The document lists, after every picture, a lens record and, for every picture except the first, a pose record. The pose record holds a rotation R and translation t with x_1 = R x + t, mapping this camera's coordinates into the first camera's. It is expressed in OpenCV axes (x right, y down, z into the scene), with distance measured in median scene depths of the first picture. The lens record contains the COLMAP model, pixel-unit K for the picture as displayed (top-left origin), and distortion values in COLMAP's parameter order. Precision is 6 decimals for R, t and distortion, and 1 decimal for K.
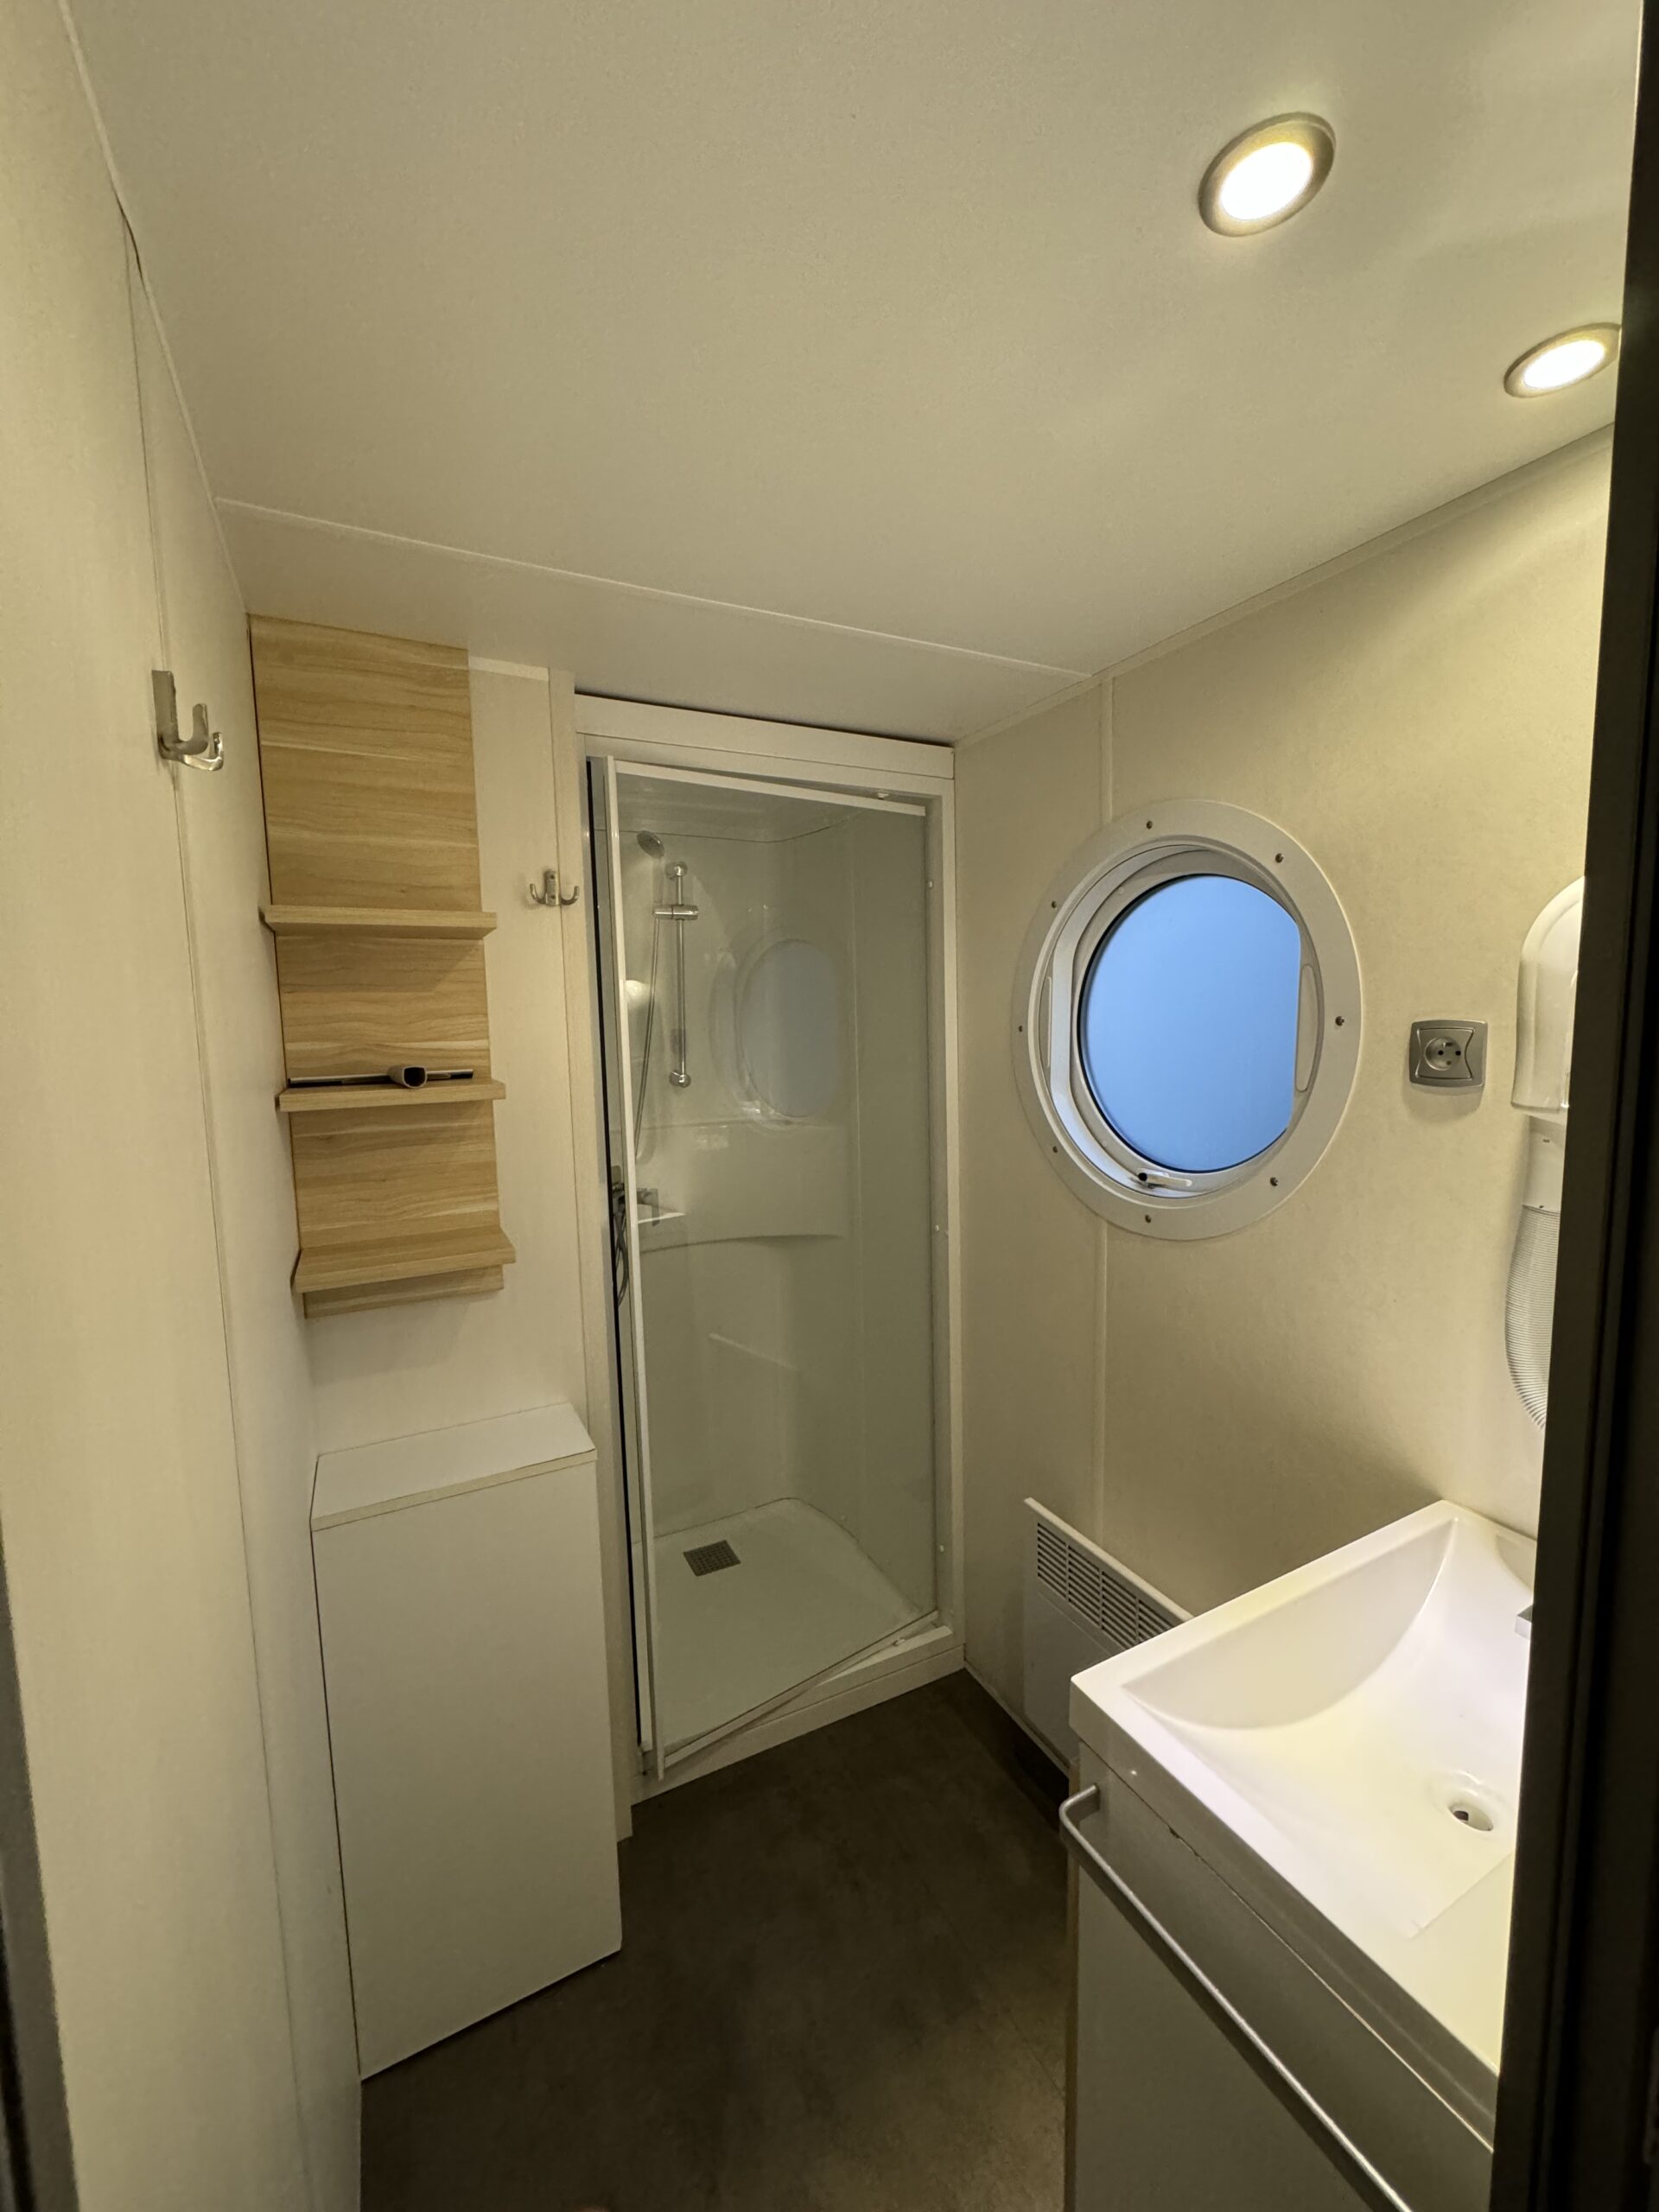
lens RADIAL K [[880.7, 0, 830.4], [0, 880.7, 1104.8], [0, 0, 1]] dist [-0.001166, -0.000033]
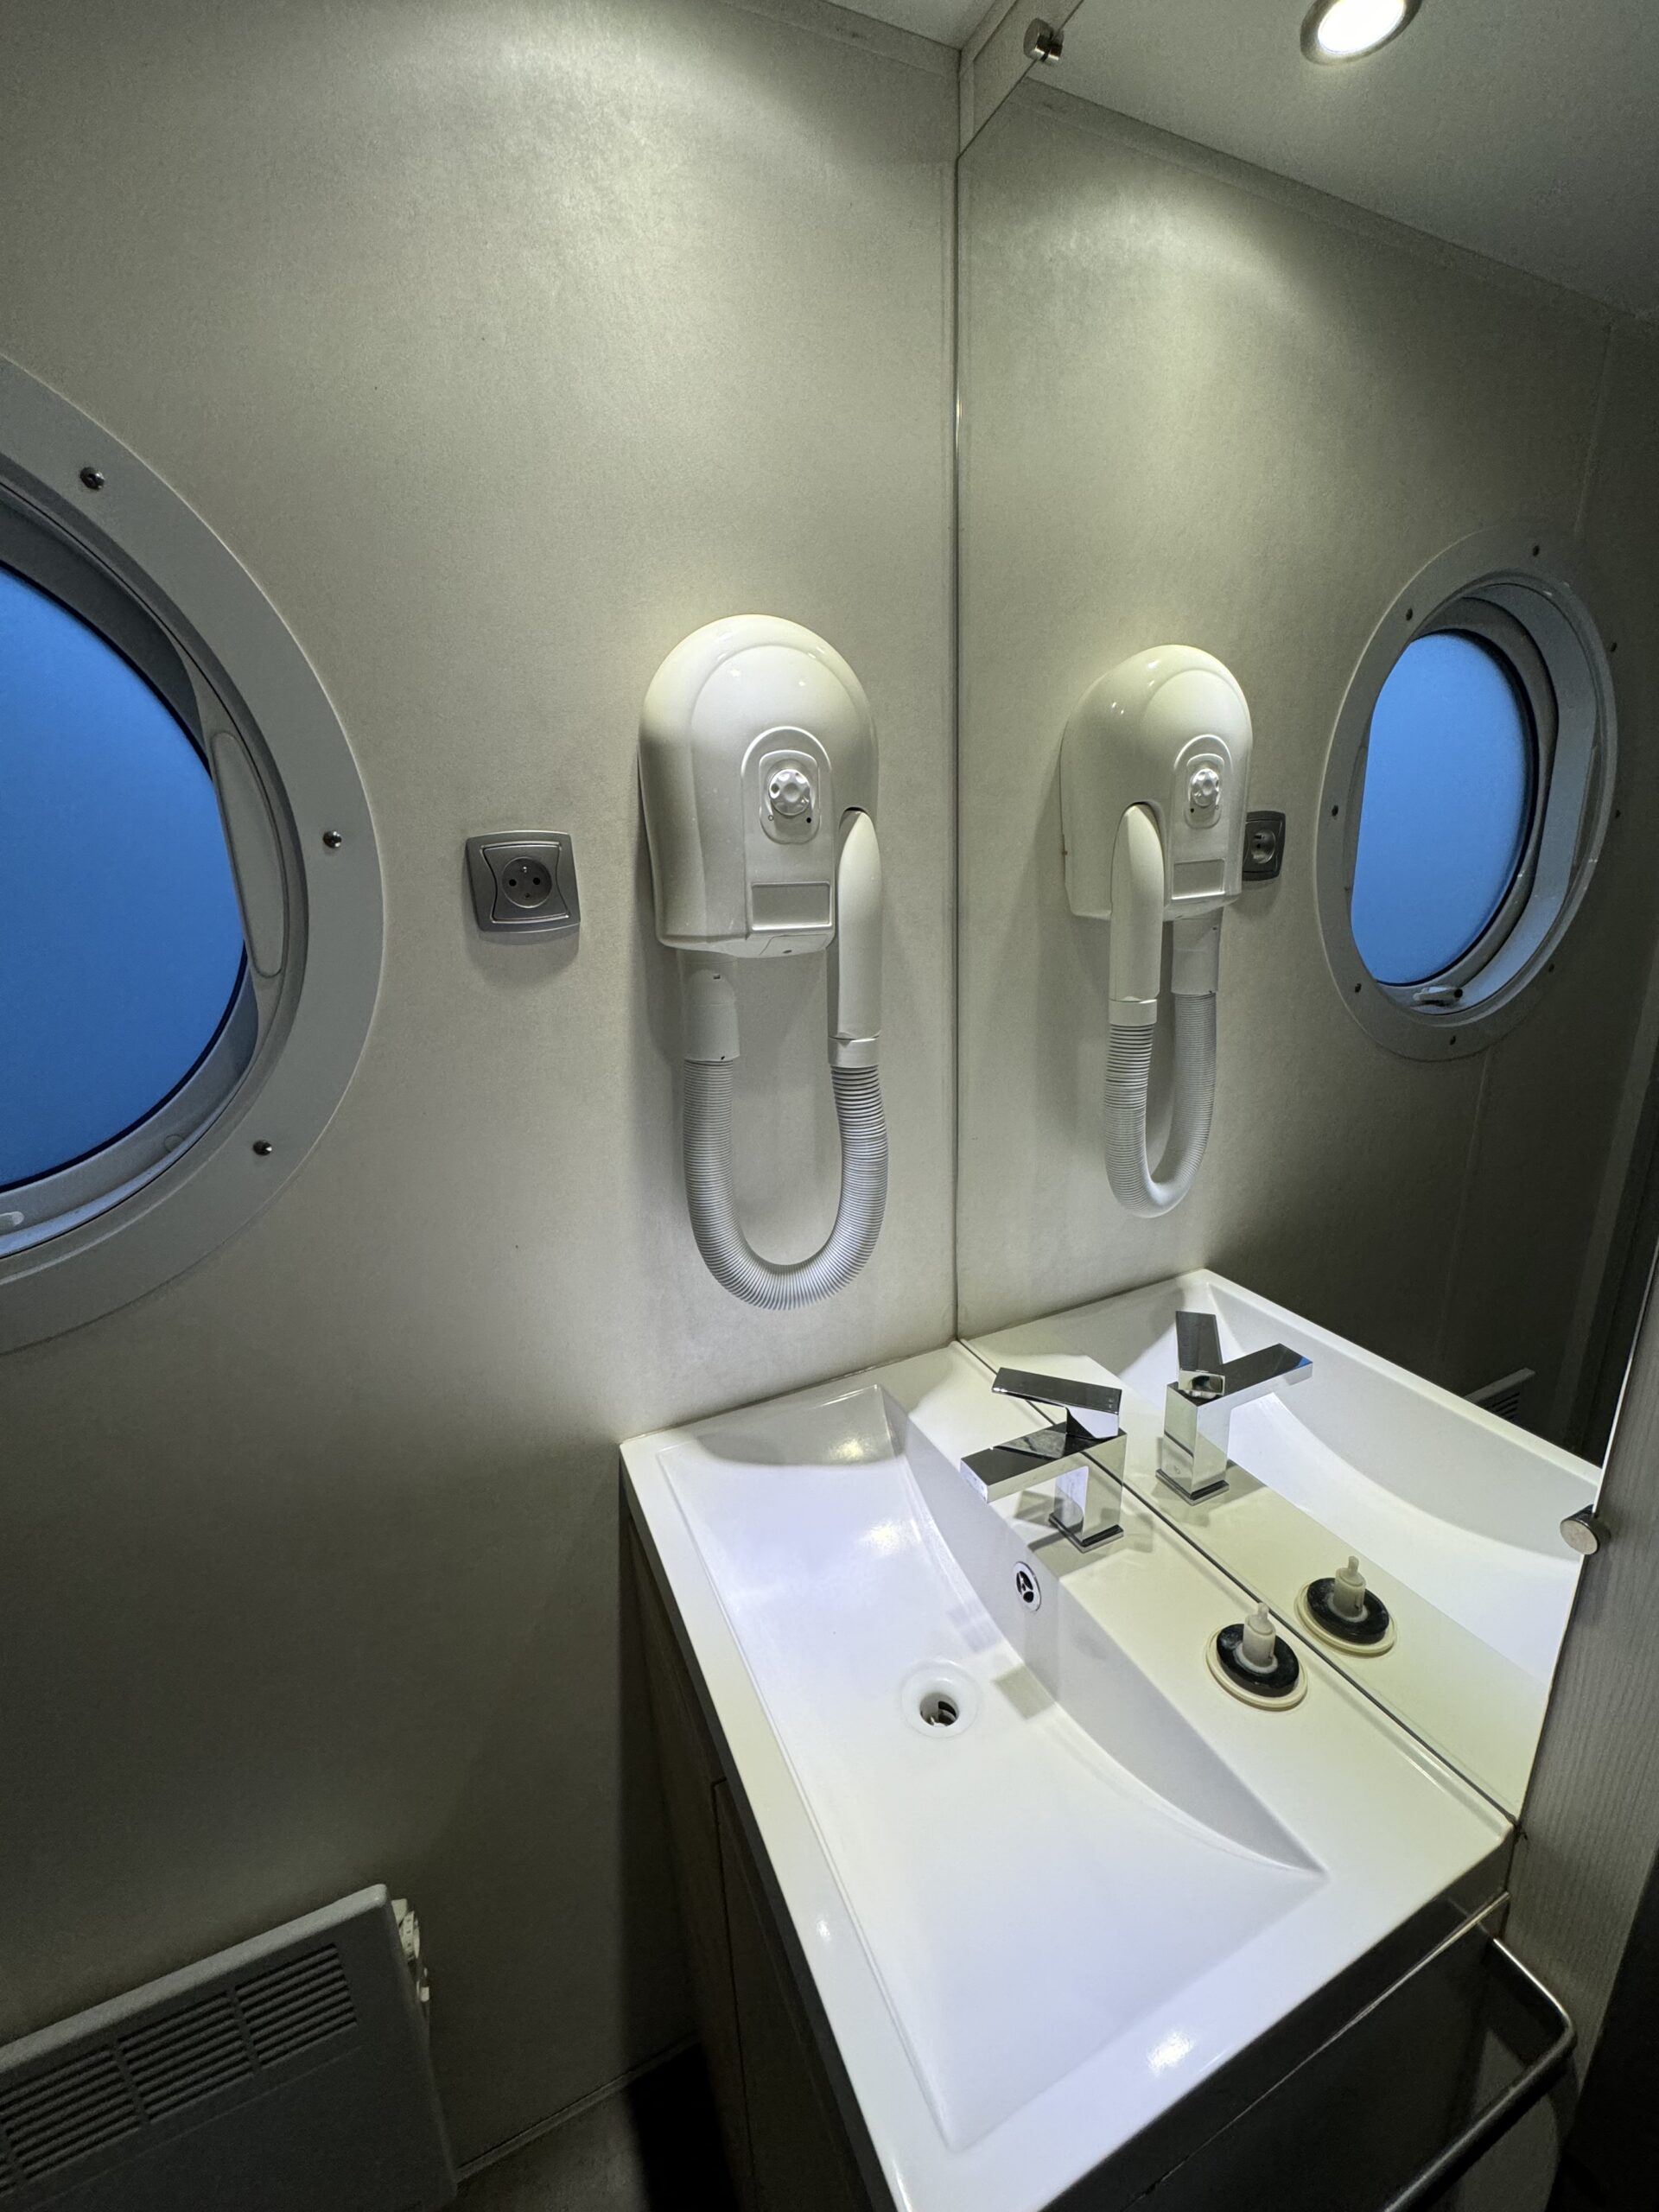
lens RADIAL K [[880.7, 0, 832.3], [0, 880.7, 1106.8], [0, 0, 1]] dist [-0.001166, -0.000033]
pose [[0.059713, -0.261470, 0.963363, 0.001846], [0.142529, 0.957430, 0.251025, -0.028088], [-0.987988, 0.122317, 0.094438, 0.688354]]
